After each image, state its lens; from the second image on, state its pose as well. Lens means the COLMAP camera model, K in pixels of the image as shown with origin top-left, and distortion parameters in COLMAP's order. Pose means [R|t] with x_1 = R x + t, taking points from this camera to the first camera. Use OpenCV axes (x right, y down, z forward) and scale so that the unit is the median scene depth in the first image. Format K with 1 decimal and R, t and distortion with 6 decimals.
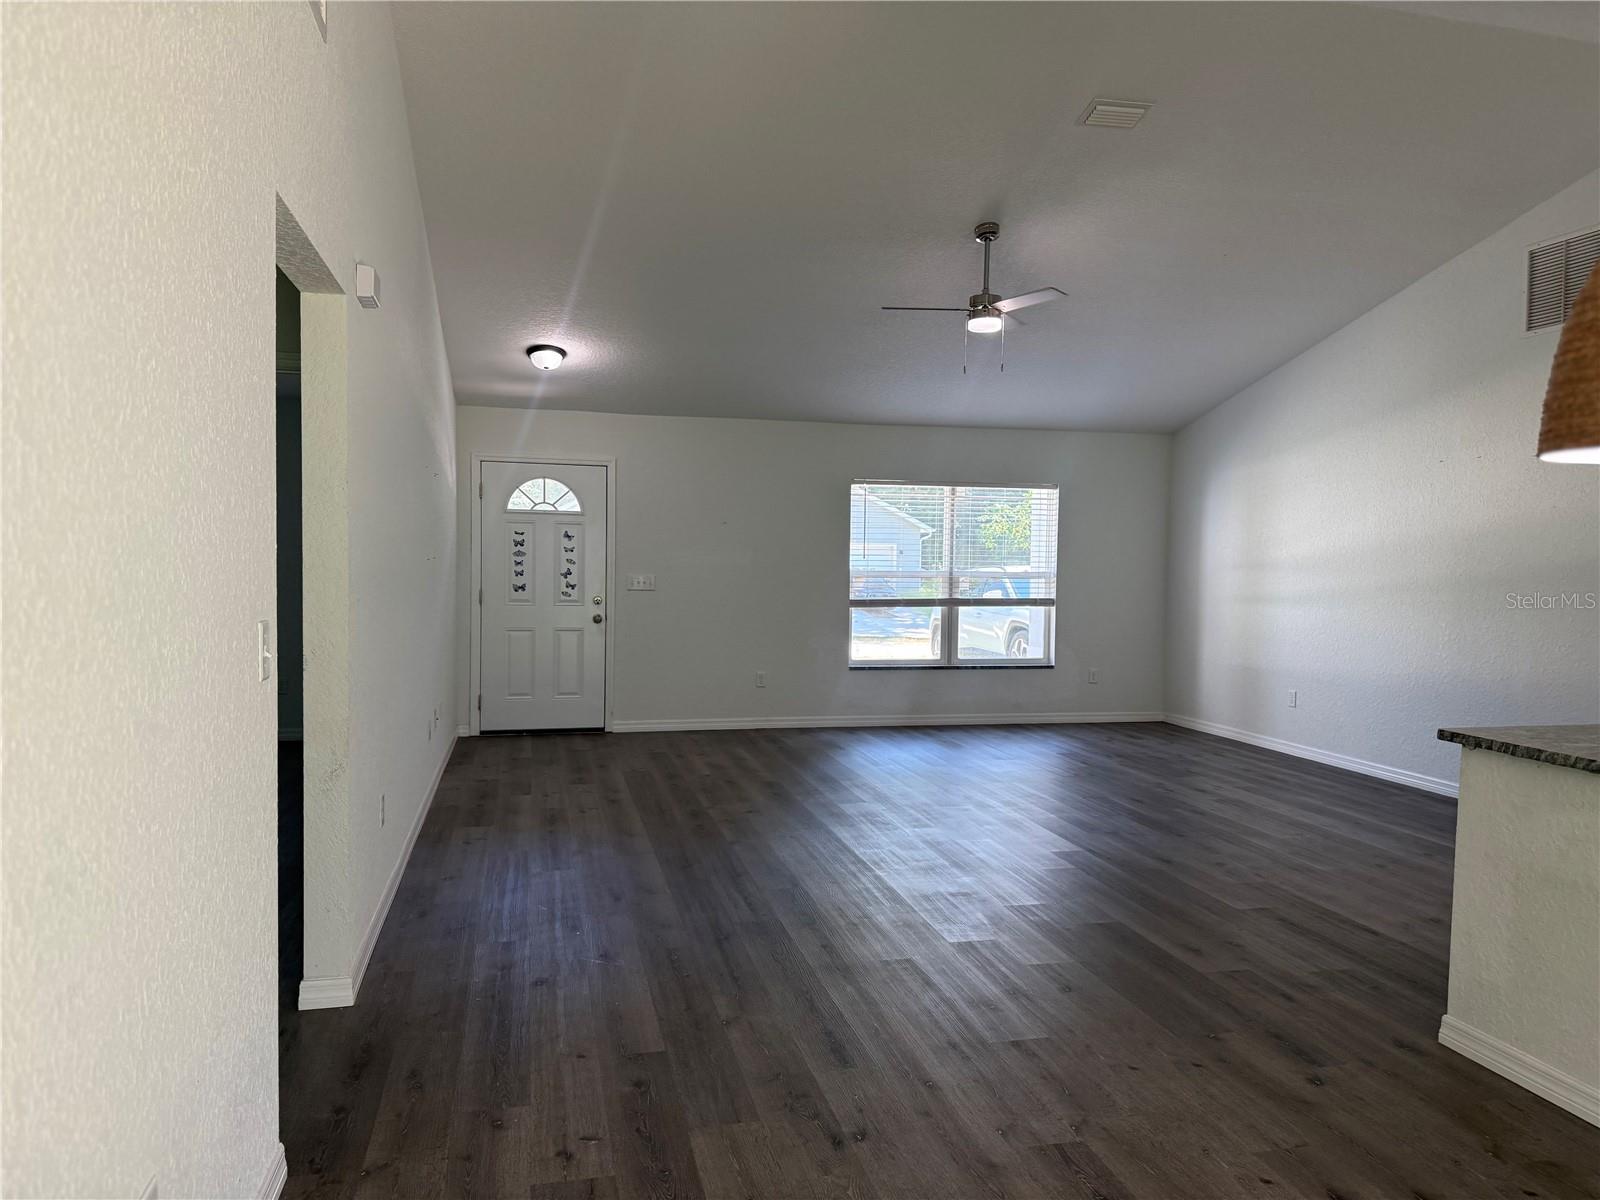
lens RADIAL K [[1126.3, 0, 805.6], [0, 1126.3, 601.7], [0, 0, 1]] dist [0.055640, -0.070175]
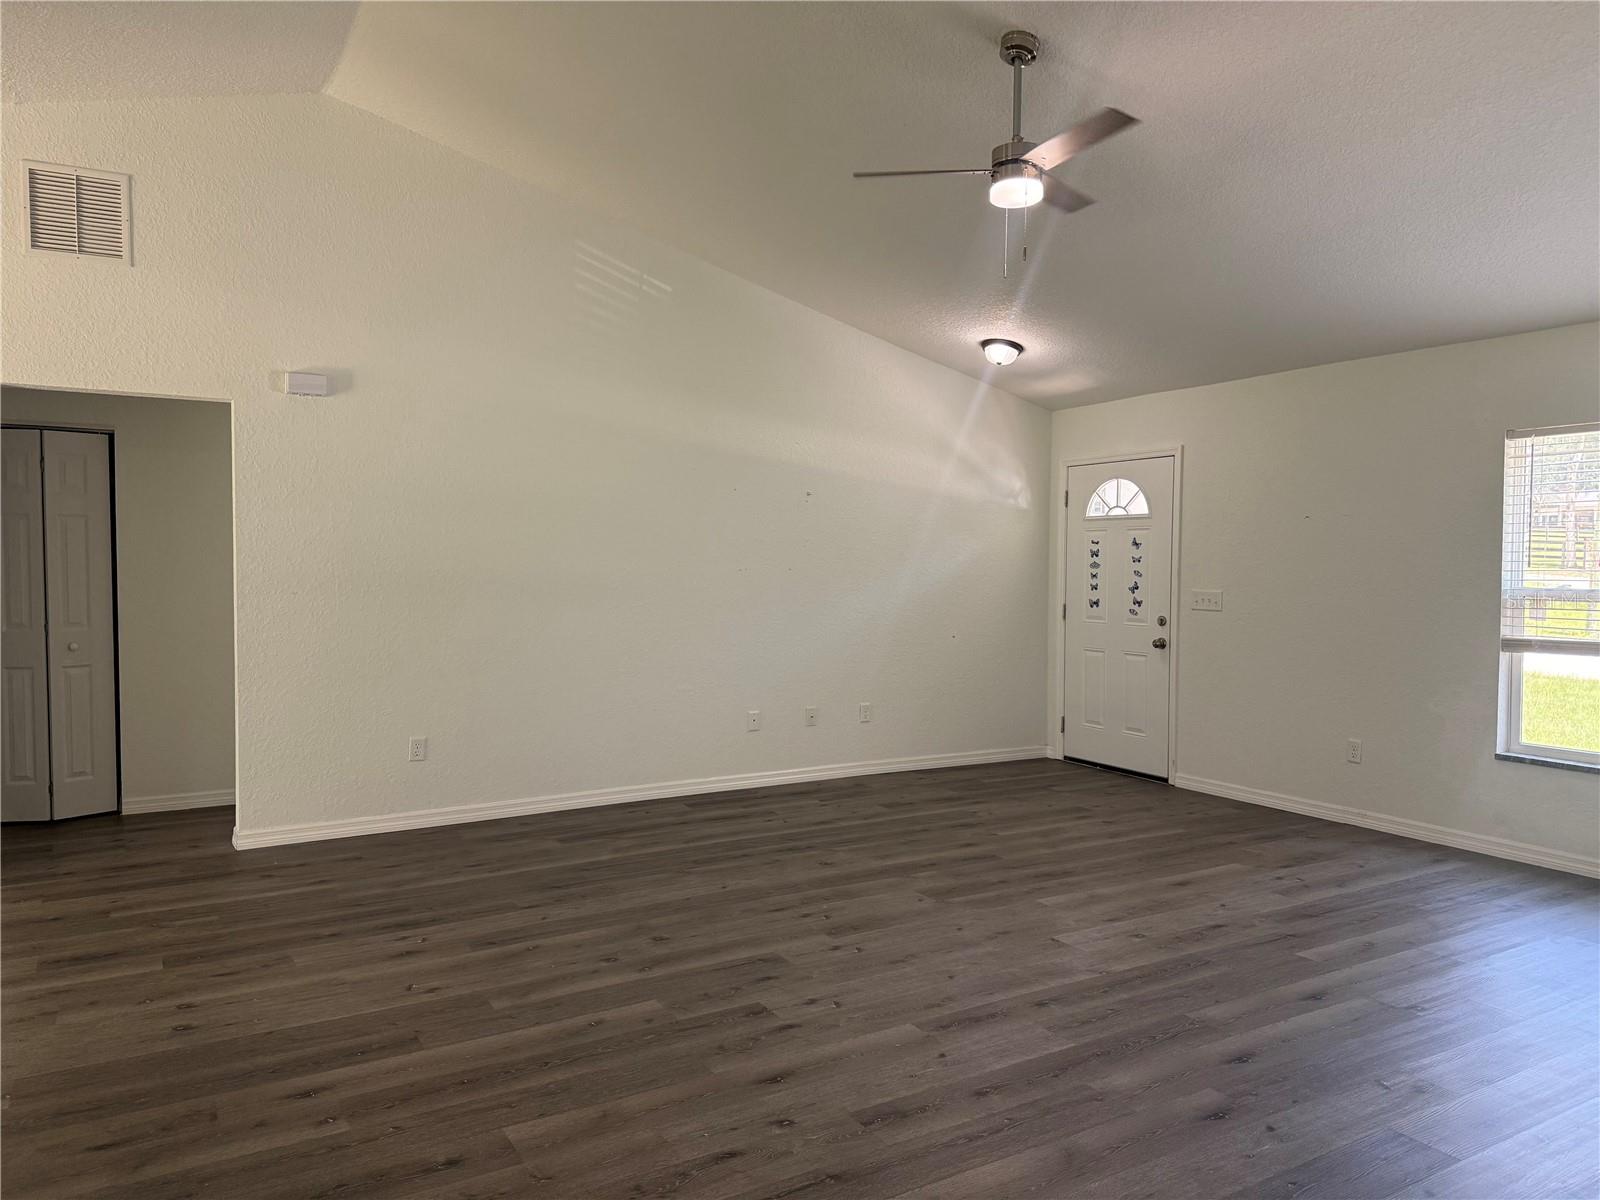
lens RADIAL K [[1126.3, 0, 788.5], [0, 1126.3, 597.4], [0, 0, 1]] dist [0.055640, -0.070175]
pose [[0.288746, 0.016825, -0.957258, 0.536206], [-0.037442, 0.999279, 0.006270, -0.013502], [0.956673, 0.034031, 0.289168, 0.511095]]
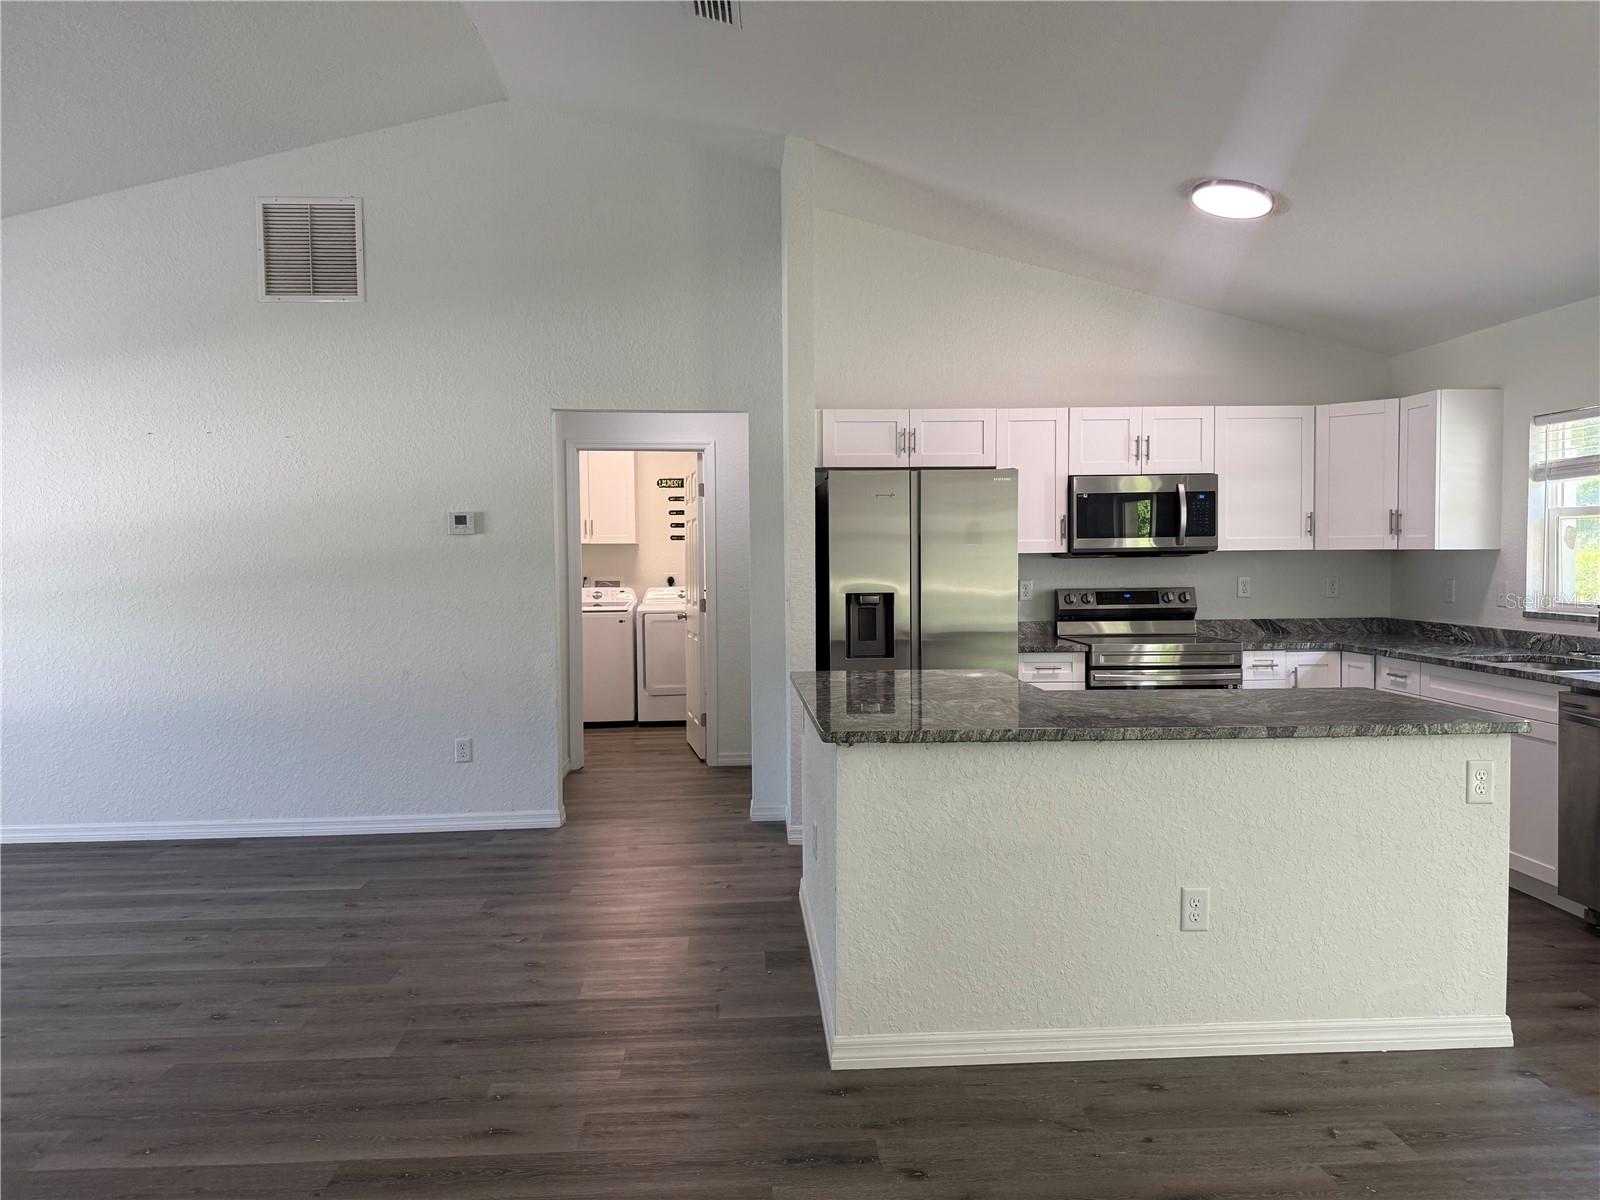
lens RADIAL K [[1126.3, 0, 797.2], [0, 1126.3, 599.3], [0, 0, 1]] dist [0.055640, -0.070175]
pose [[0.184795, -0.057339, 0.981103, -0.128787], [0.055026, 0.997334, 0.047923, -0.015503], [-0.981235, 0.045130, 0.187458, 0.325007]]
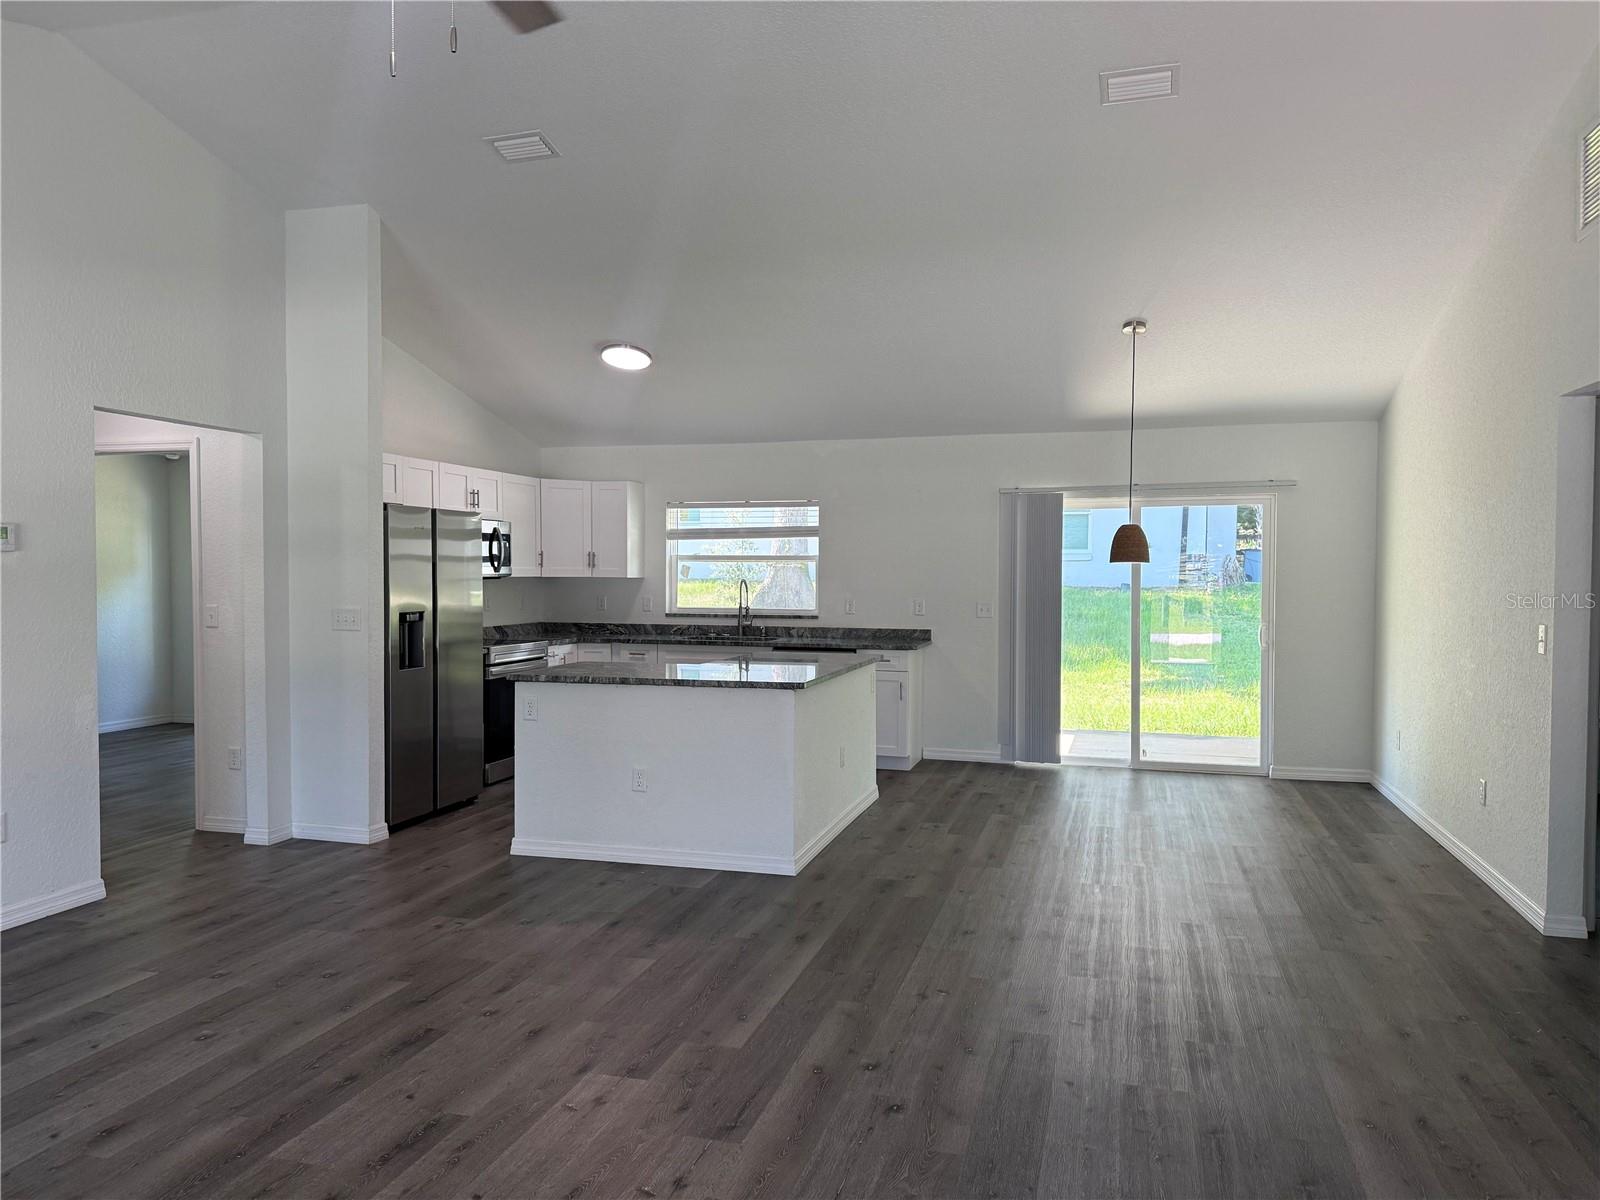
lens RADIAL K [[1126.3, 0, 801.8], [0, 1126.3, 600.5], [0, 0, 1]] dist [0.055640, -0.070175]
pose [[-0.871344, -0.033276, 0.489543, -0.087280], [0.002384, 0.997399, 0.072040, -0.046455], [-0.490667, 0.063938, -0.868998, 0.917711]]
